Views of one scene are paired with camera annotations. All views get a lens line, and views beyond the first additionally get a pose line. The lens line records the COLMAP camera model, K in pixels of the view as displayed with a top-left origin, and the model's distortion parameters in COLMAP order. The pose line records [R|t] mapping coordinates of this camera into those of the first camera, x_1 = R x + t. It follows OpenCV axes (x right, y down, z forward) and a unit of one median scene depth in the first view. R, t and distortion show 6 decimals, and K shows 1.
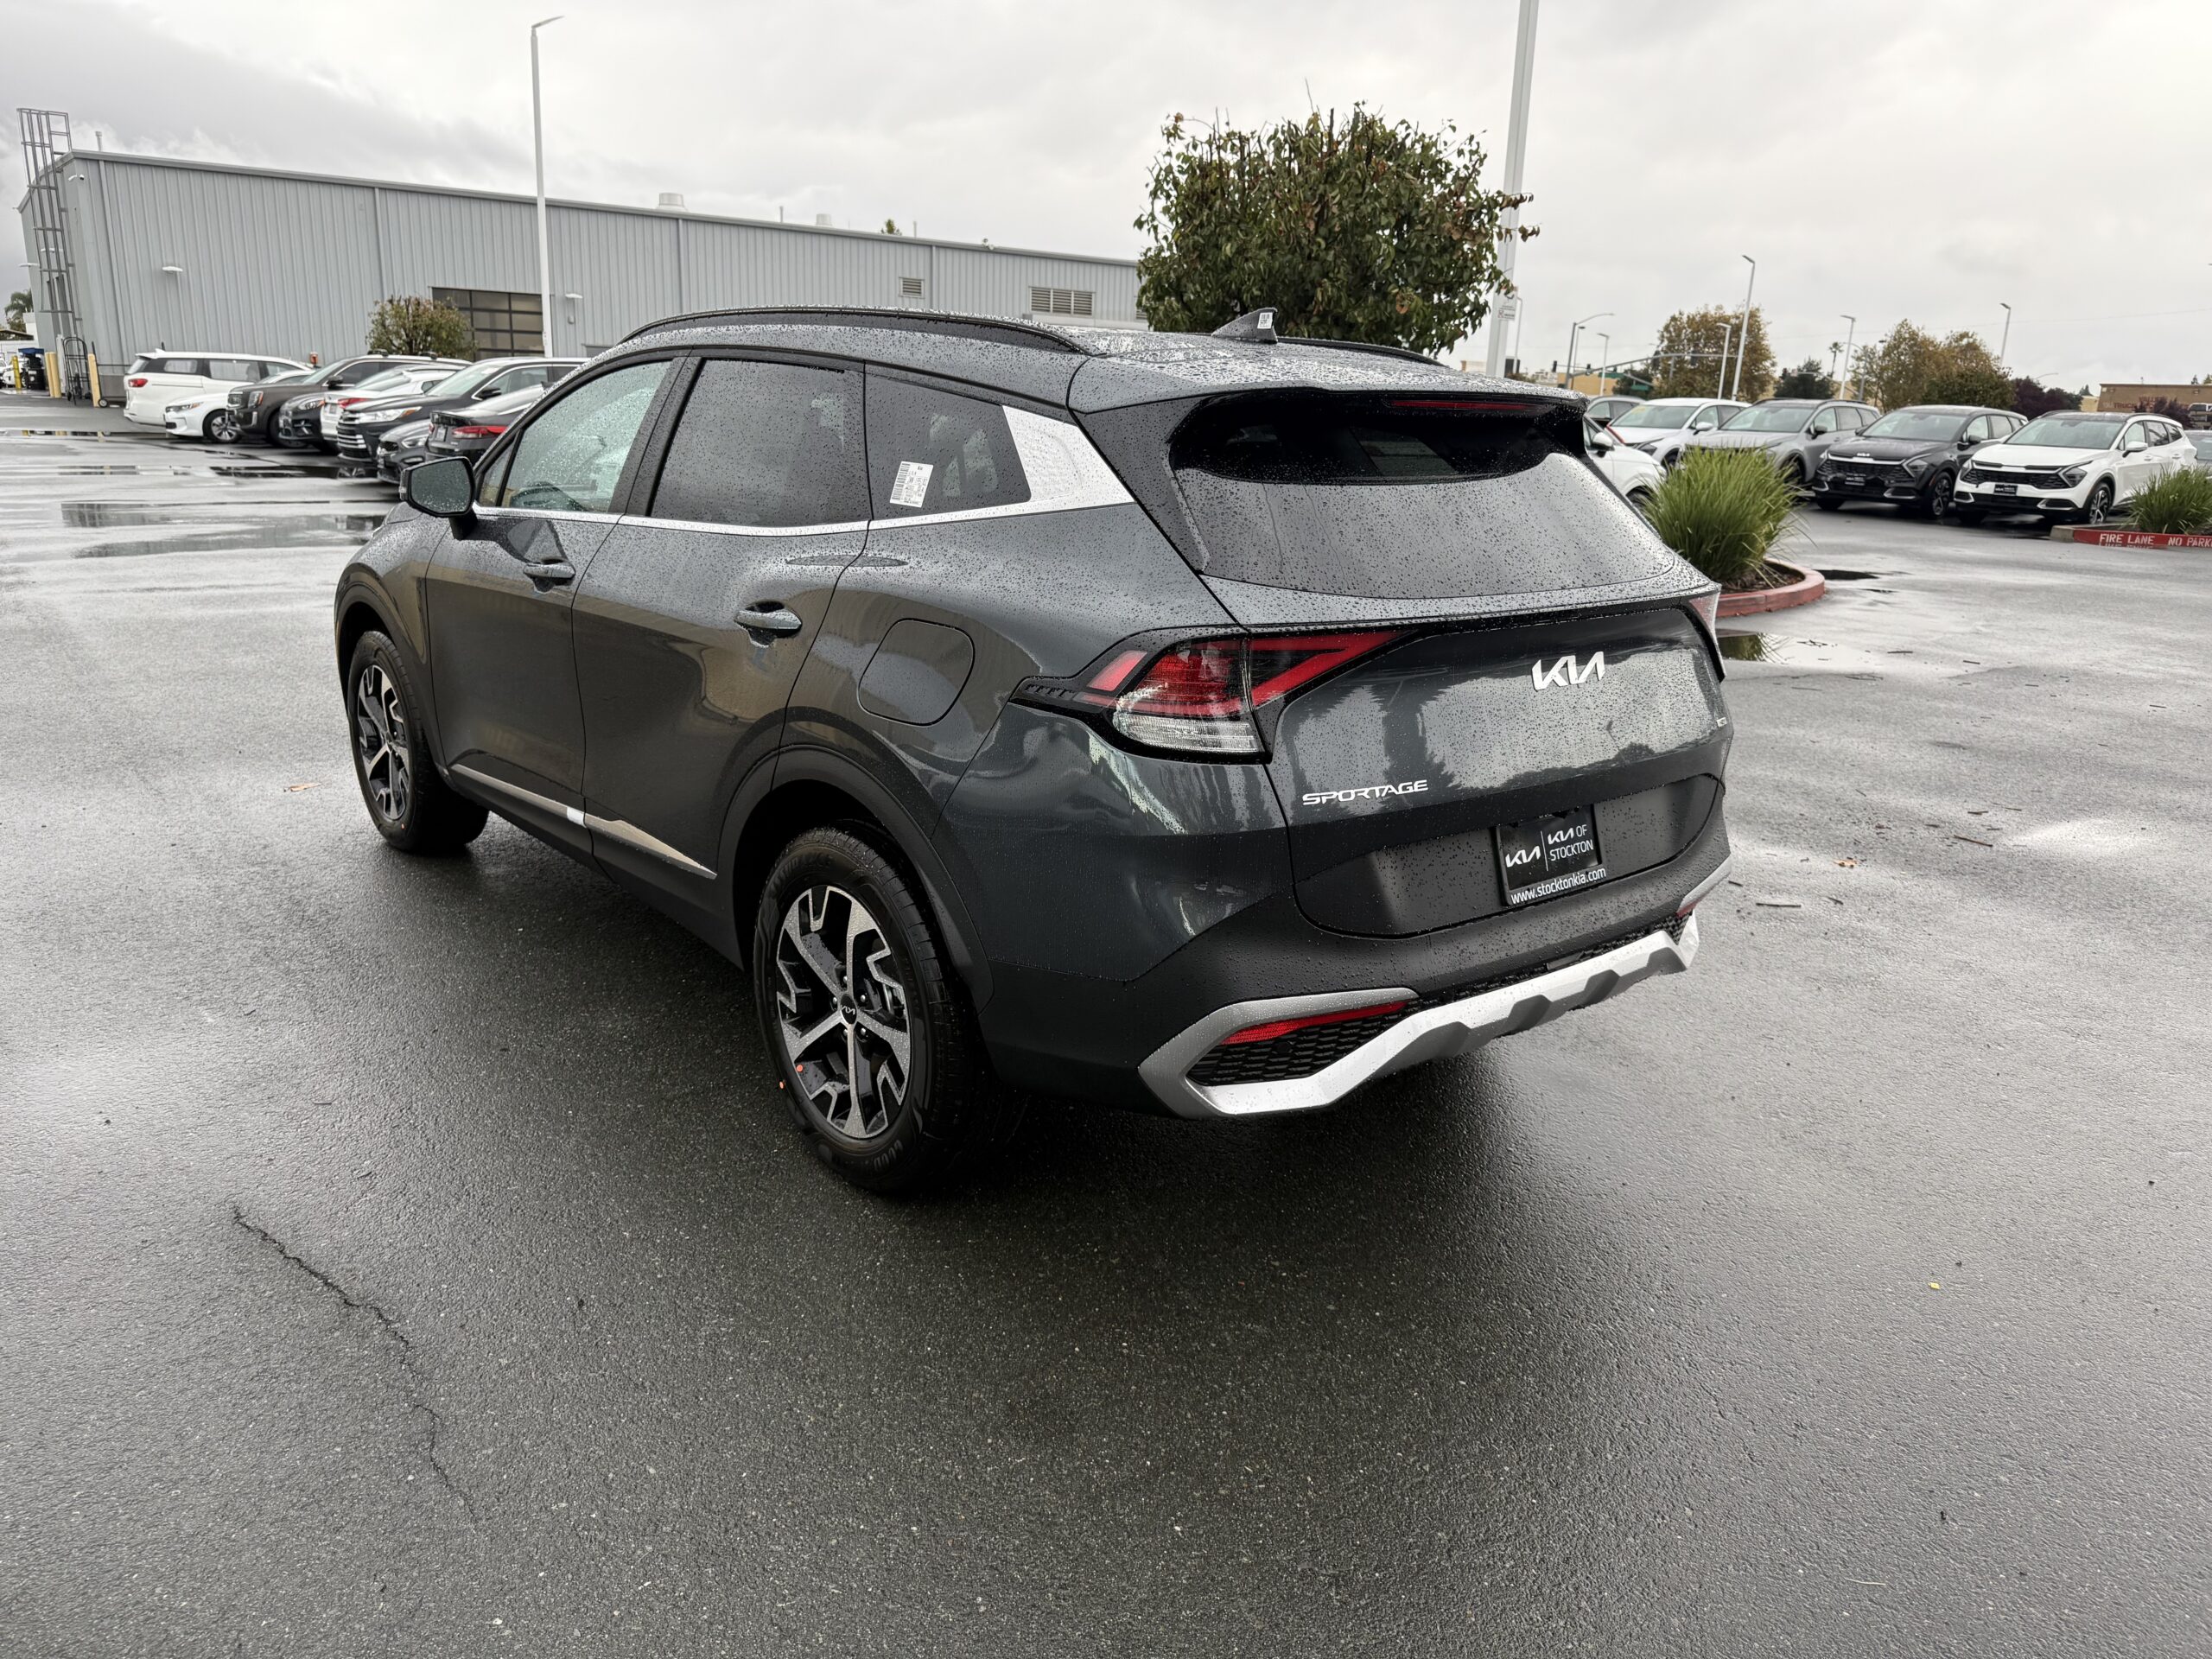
lens RADIAL K [[1552.4, 0, 1106.6], [0, 1552.4, 822.0], [0, 0, 1]] dist [0.028199, -0.005427]
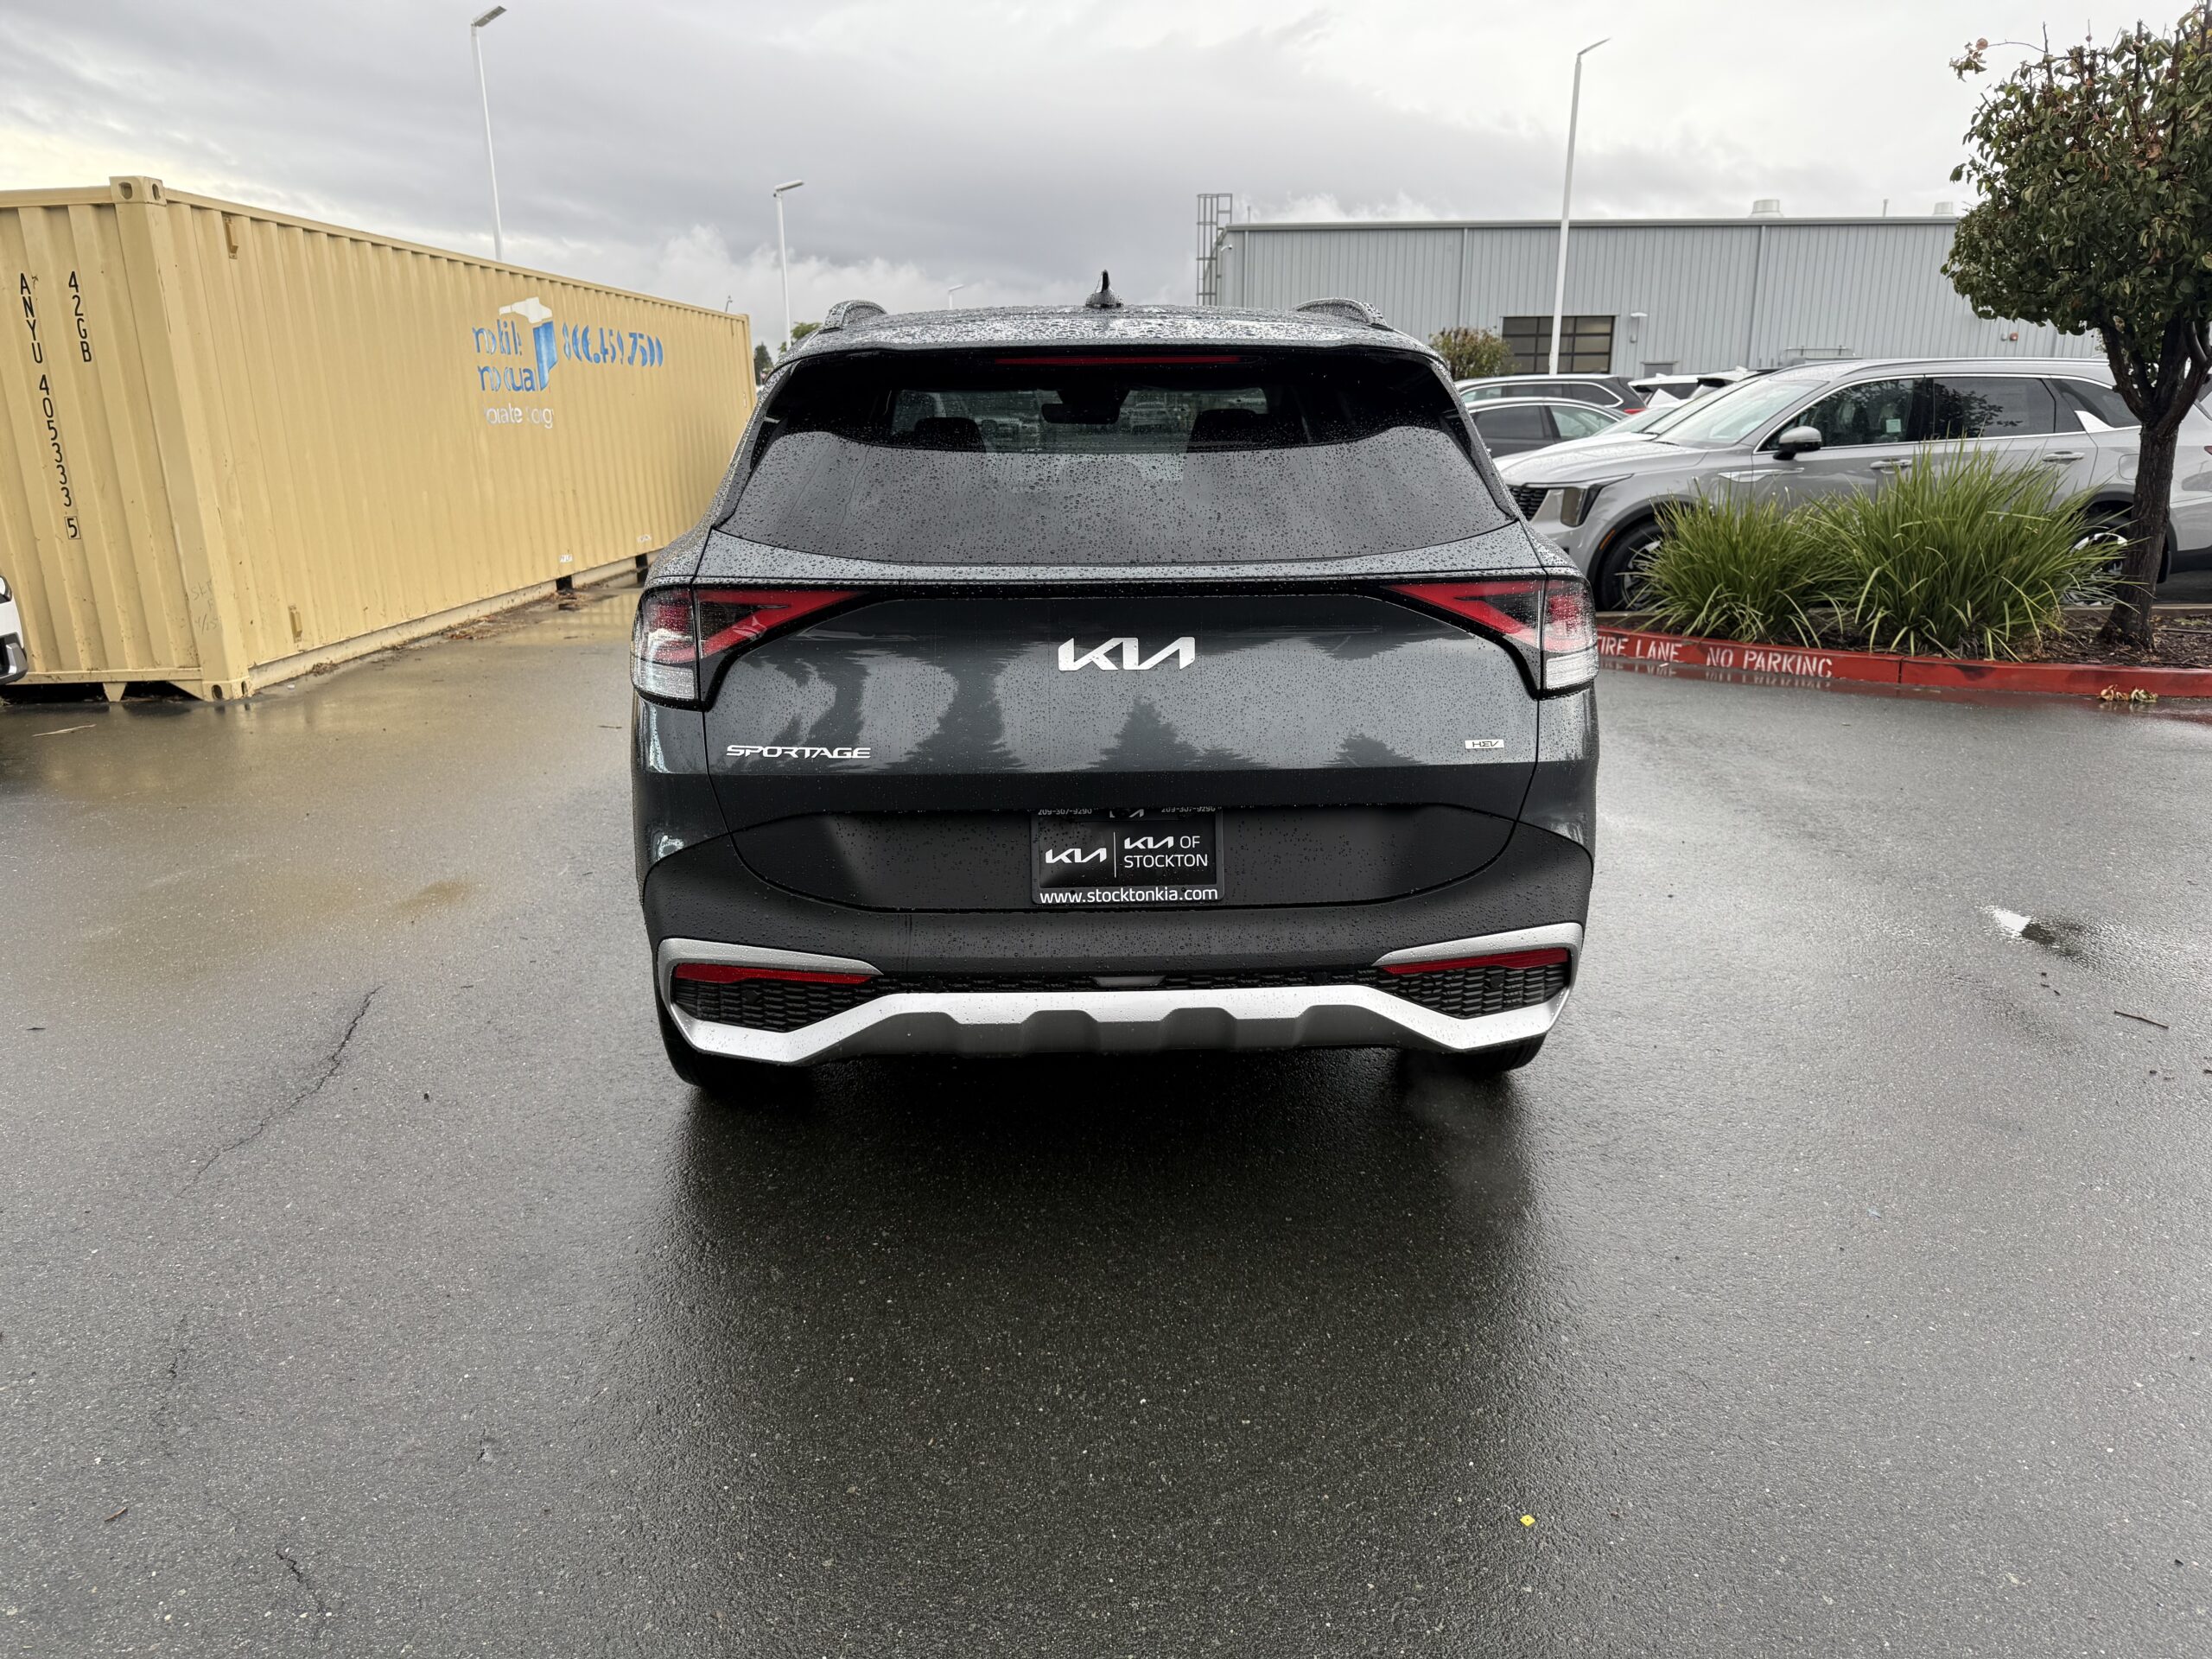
lens RADIAL K [[1552.4, 0, 1107.6], [0, 1552.4, 836.4], [0, 0, 1]] dist [0.028199, -0.005427]
pose [[0.800464, 0.130596, -0.584981, 0.799376], [-0.132500, 0.990384, 0.039794, -0.027269], [0.584552, 0.045656, 0.810070, 0.268461]]
